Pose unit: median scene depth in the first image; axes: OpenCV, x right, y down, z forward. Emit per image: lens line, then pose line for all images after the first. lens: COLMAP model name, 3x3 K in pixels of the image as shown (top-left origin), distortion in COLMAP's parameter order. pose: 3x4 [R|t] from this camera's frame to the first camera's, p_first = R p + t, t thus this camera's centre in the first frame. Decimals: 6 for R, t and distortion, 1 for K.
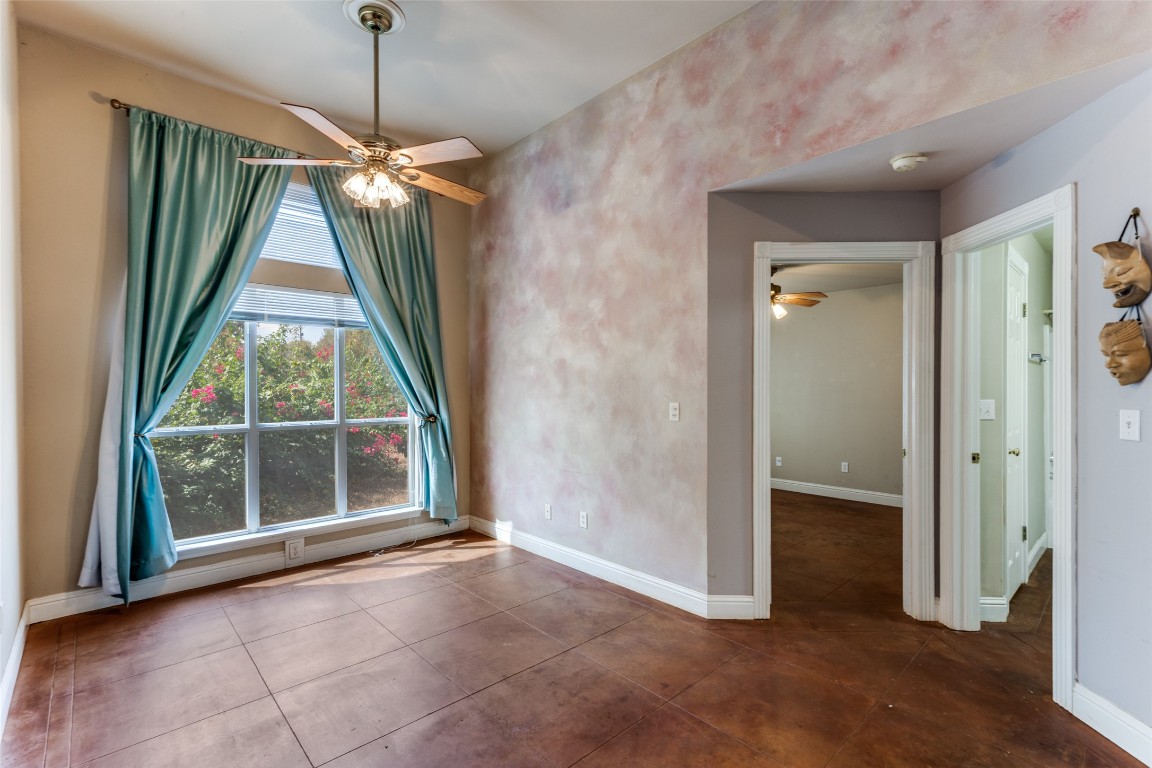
lens RADIAL K [[521.5, 0, 580.6], [0, 521.5, 392.9], [0, 0, 1]] dist [0.000282, -0.002122]
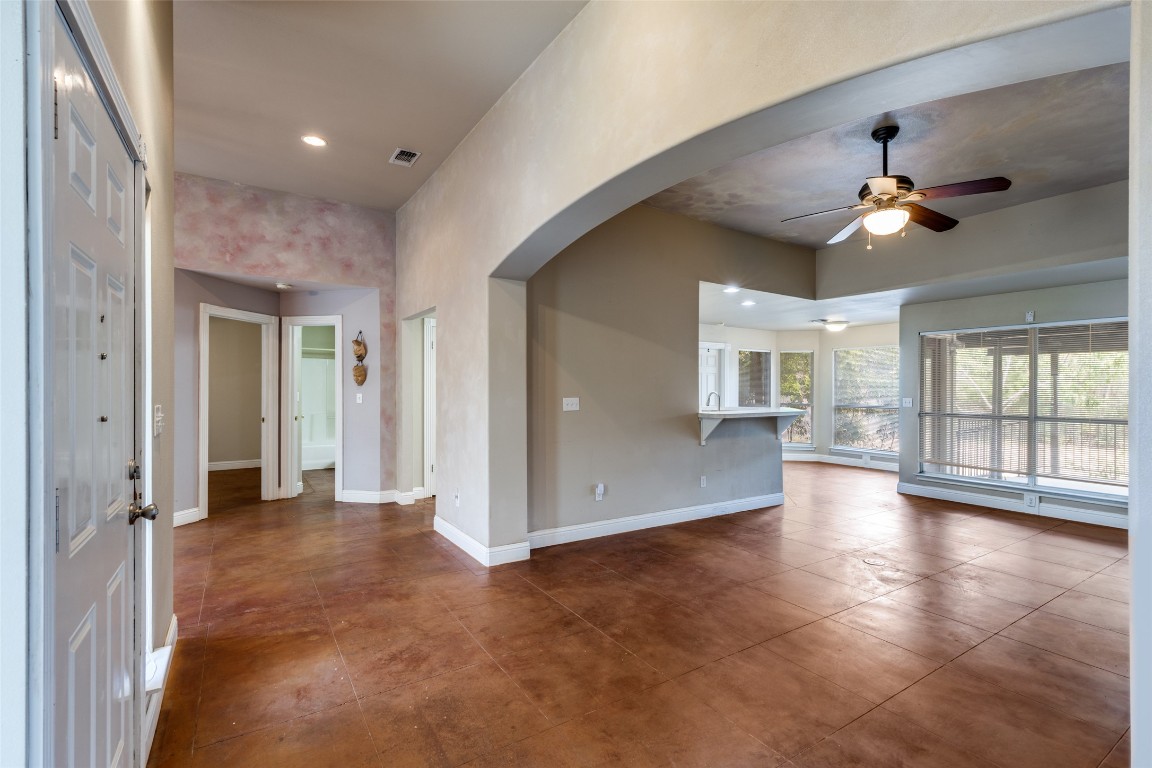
lens RADIAL K [[521.5, 0, 573.0], [0, 521.5, 385.7], [0, 0, 1]] dist [0.000282, -0.002122]
pose [[0.181199, 0.006142, 0.983427, -1.194091], [0.011084, 0.999904, -0.008288, 0.016667], [-0.983384, 0.012402, 0.181114, -0.555502]]
